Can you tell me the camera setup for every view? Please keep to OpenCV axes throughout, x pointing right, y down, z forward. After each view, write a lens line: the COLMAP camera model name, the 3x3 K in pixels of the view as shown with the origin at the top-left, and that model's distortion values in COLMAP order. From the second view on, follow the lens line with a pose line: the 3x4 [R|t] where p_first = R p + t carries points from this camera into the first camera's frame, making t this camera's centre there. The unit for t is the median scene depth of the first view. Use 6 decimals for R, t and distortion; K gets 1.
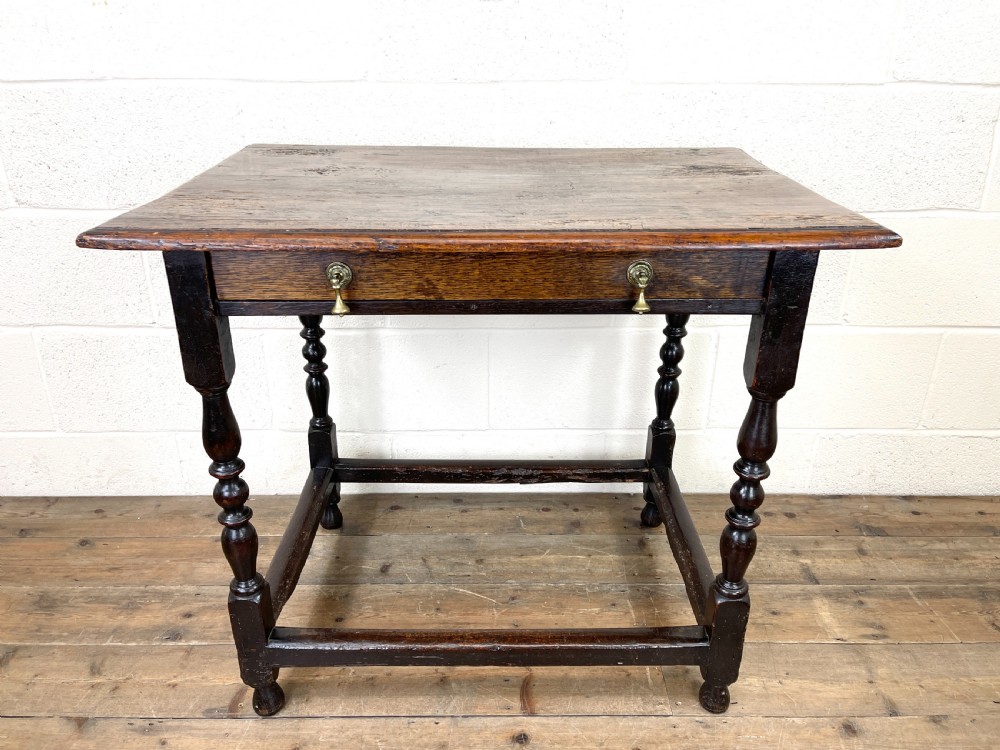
lens RADIAL K [[758.1, 0, 502.6], [0, 758.1, 376.7], [0, 0, 1]] dist [0.063930, -0.087618]
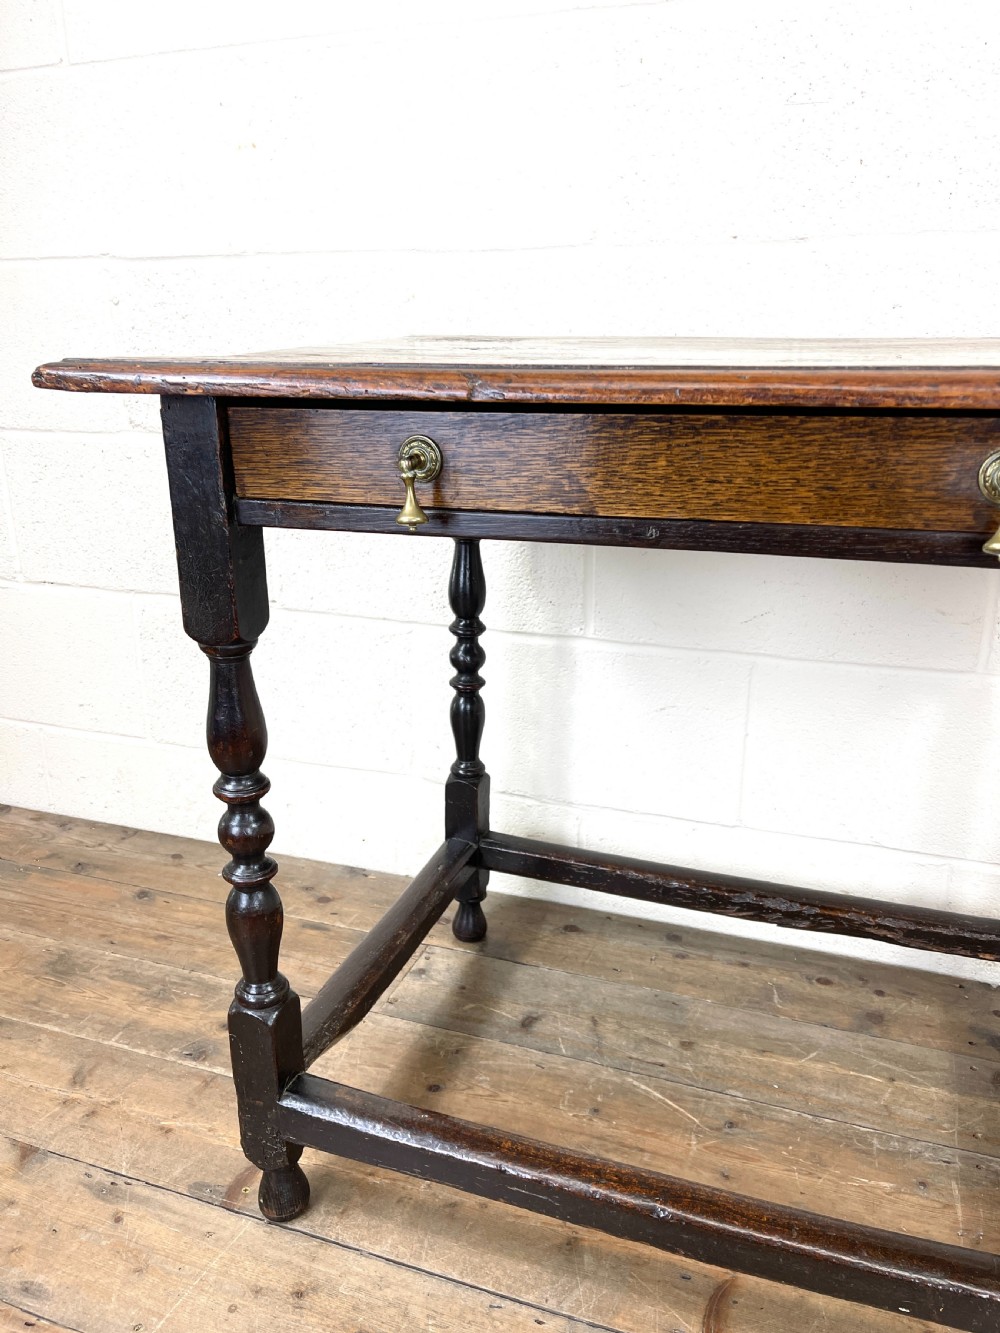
lens RADIAL K [[1010.6, 0, 503.0], [0, 1010.6, 673.9], [0, 0, 1]] dist [0.063930, -0.087618]
pose [[0.940202, 0.103210, -0.324604, 0.065286], [-0.135573, 0.987641, -0.078653, 0.046766], [0.312475, 0.117957, 0.942574, 0.205463]]
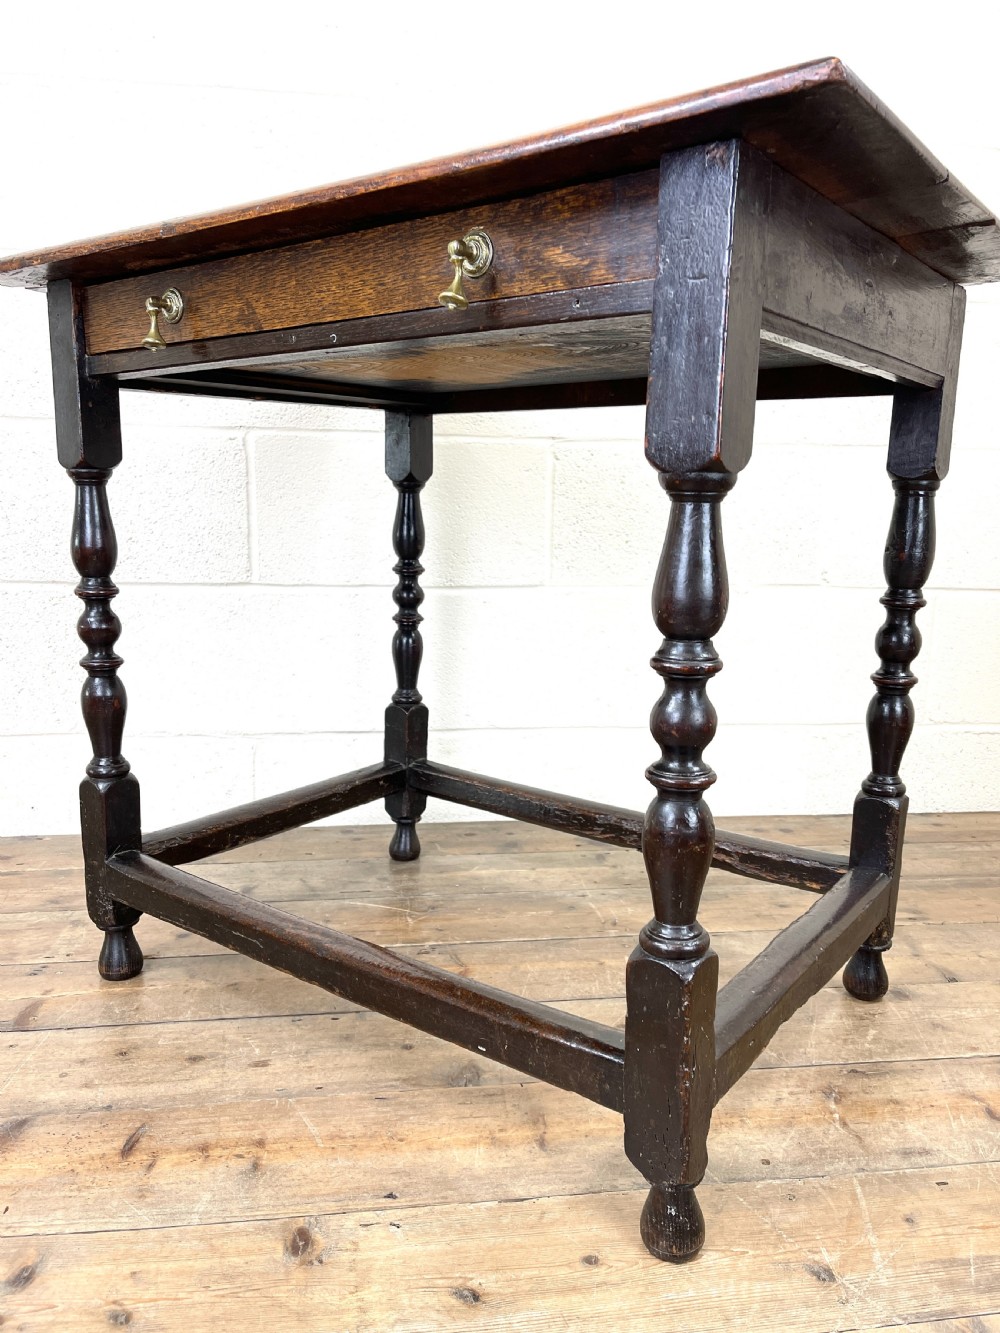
lens RADIAL K [[1010.6, 0, 510.1], [0, 1010.6, 678.3], [0, 0, 1]] dist [0.063930, -0.087618]
pose [[0.990395, -0.006195, 0.138126, -0.045606], [0.040380, 0.968404, -0.246095, 0.321300], [-0.132238, 0.249309, 0.959353, 0.020740]]
